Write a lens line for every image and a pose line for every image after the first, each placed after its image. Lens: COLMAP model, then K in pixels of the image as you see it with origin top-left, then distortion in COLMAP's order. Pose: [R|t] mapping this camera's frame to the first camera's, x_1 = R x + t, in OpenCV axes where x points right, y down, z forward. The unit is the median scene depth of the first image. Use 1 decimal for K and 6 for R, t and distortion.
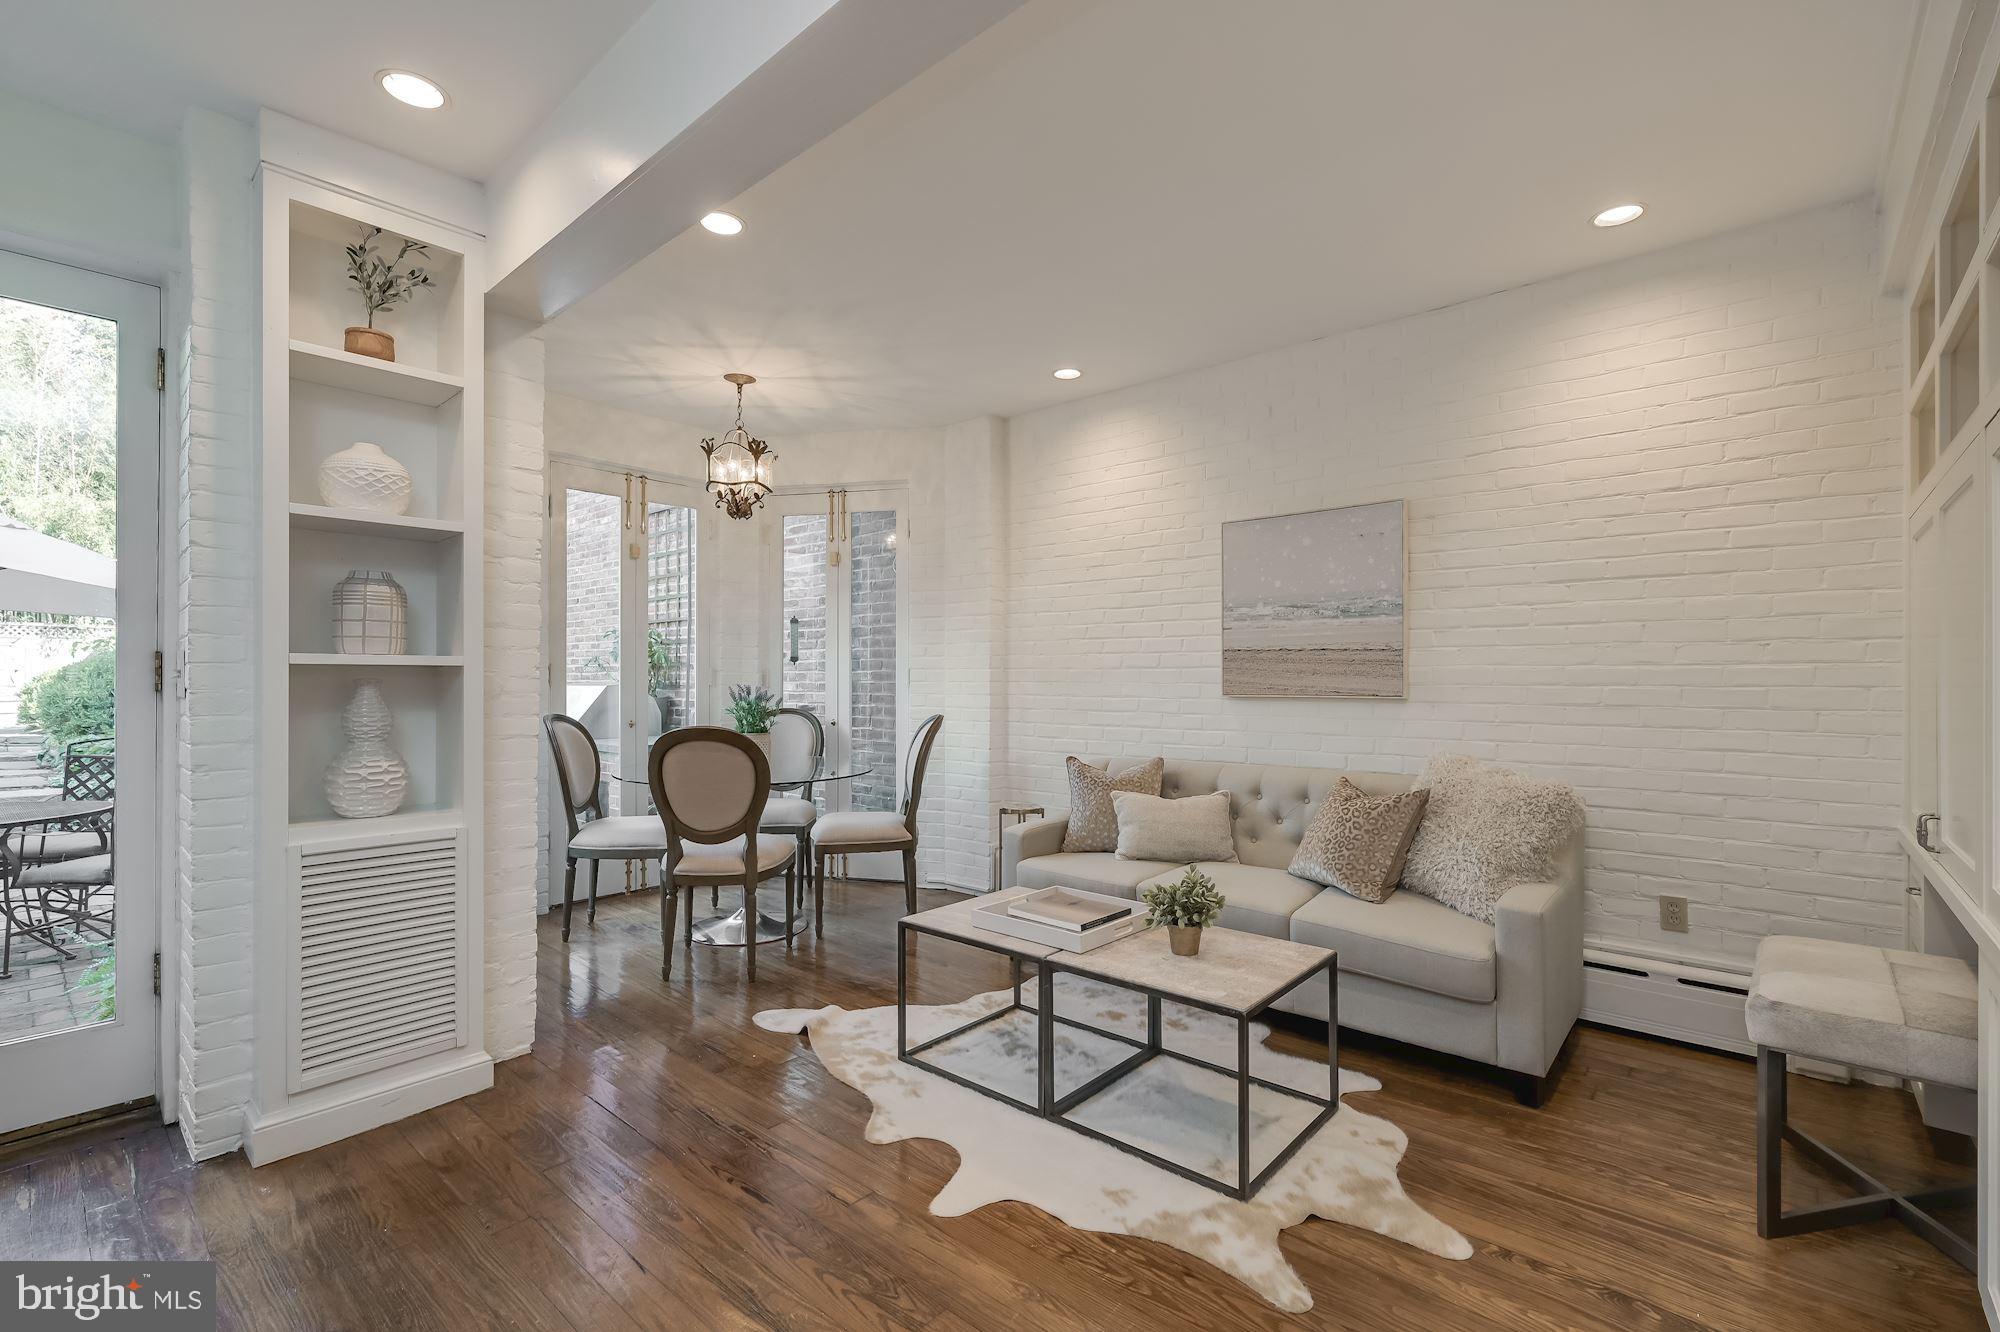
lens RADIAL K [[887.4, 0, 993.4], [0, 887.4, 671.5], [0, 0, 1]] dist [-0.000001, -0.000133]
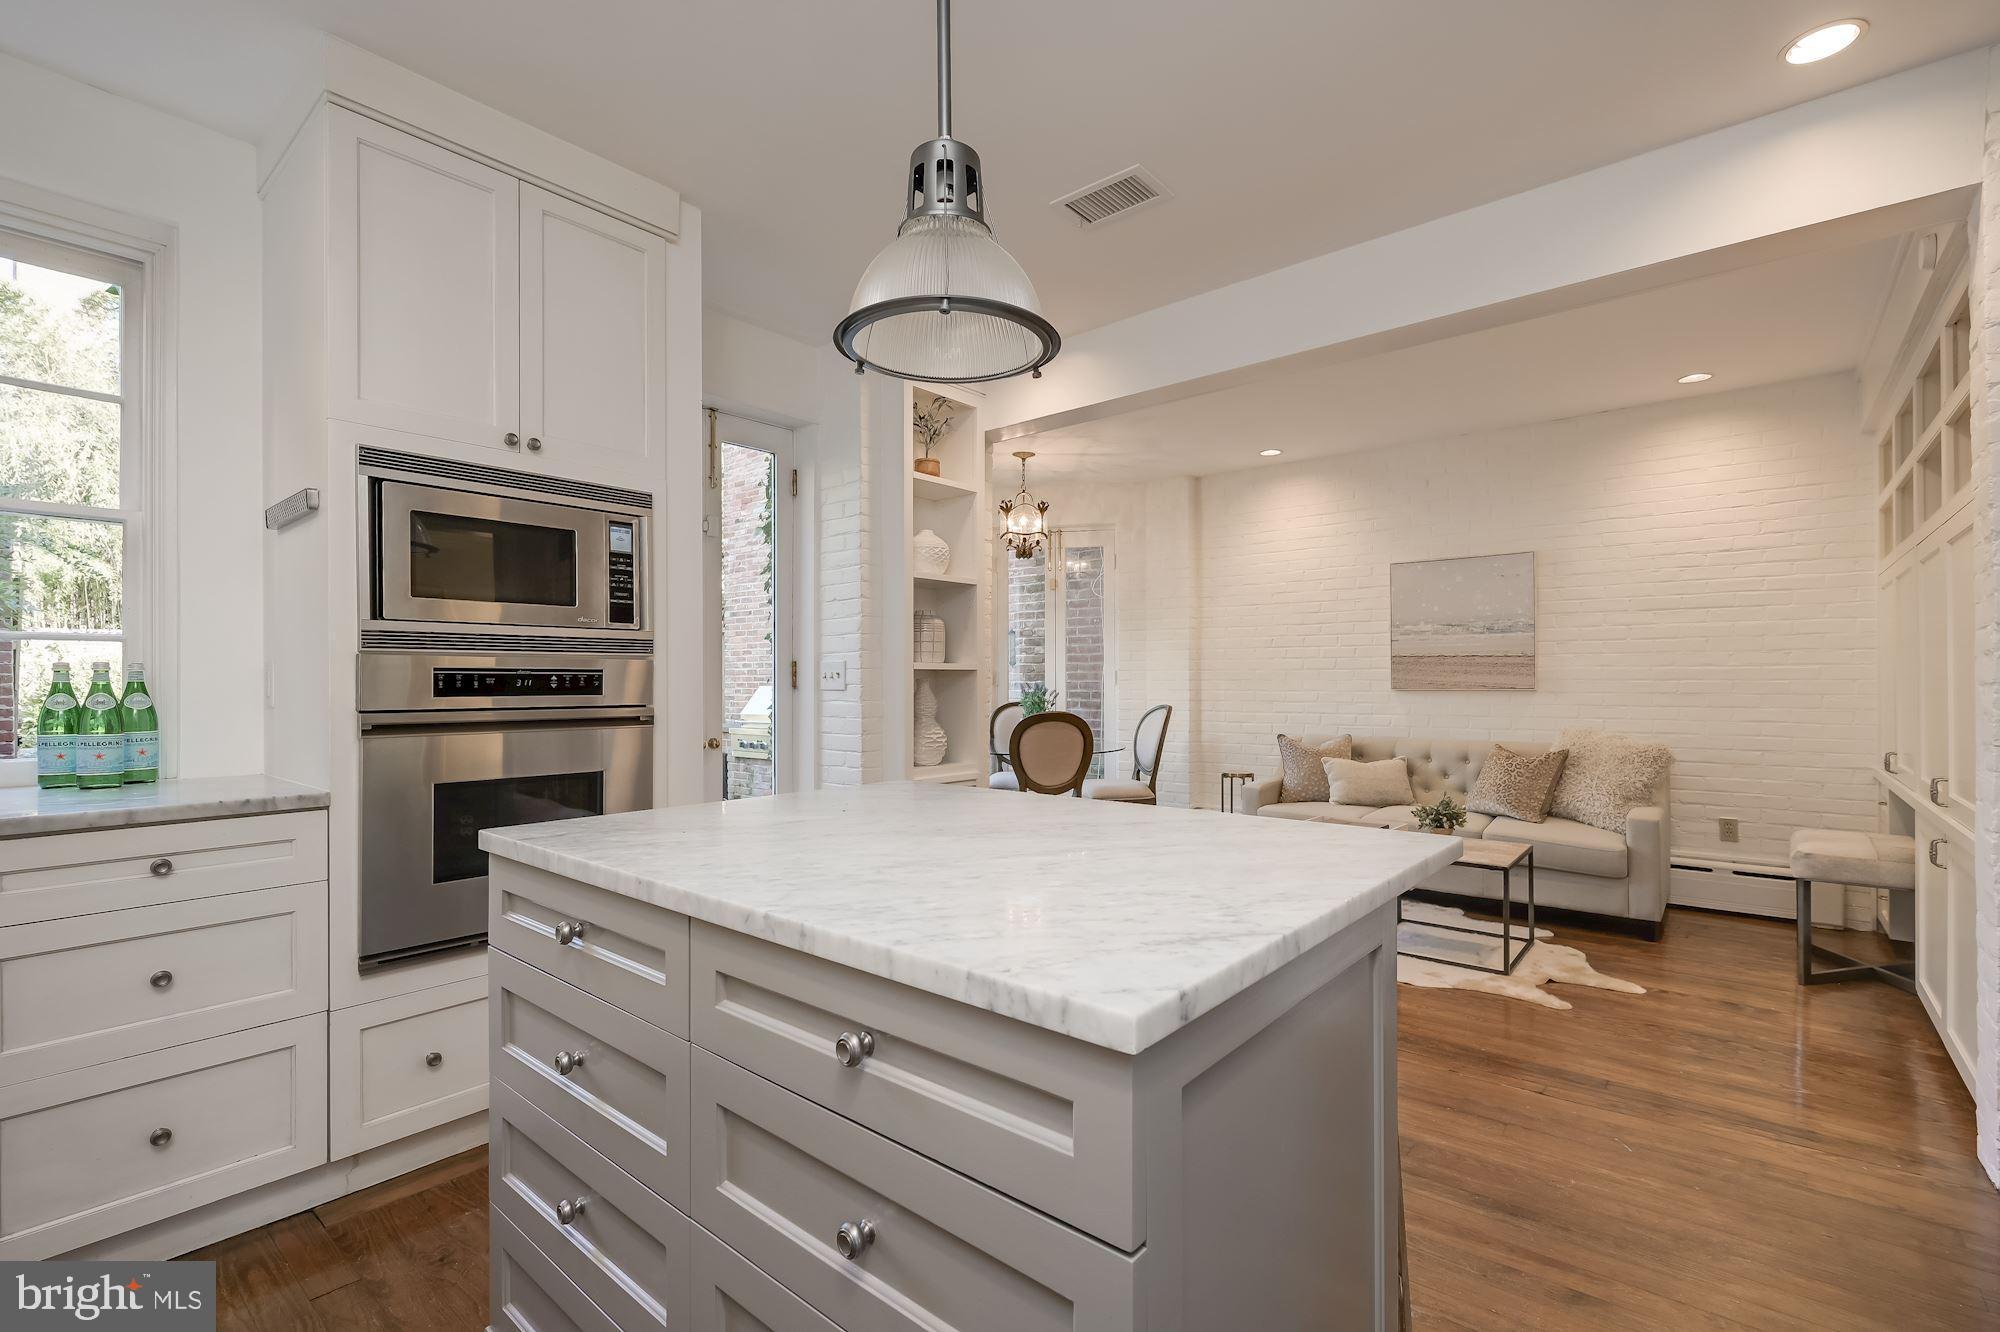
lens RADIAL K [[887.4, 0, 1005.1], [0, 887.4, 670.2], [0, 0, 1]] dist [-0.000001, -0.000133]
pose [[0.999755, -0.003728, 0.021830, -0.489922], [0.003798, 0.999988, -0.003184, -0.000367], [-0.021817, 0.003266, 0.999757, -0.478307]]
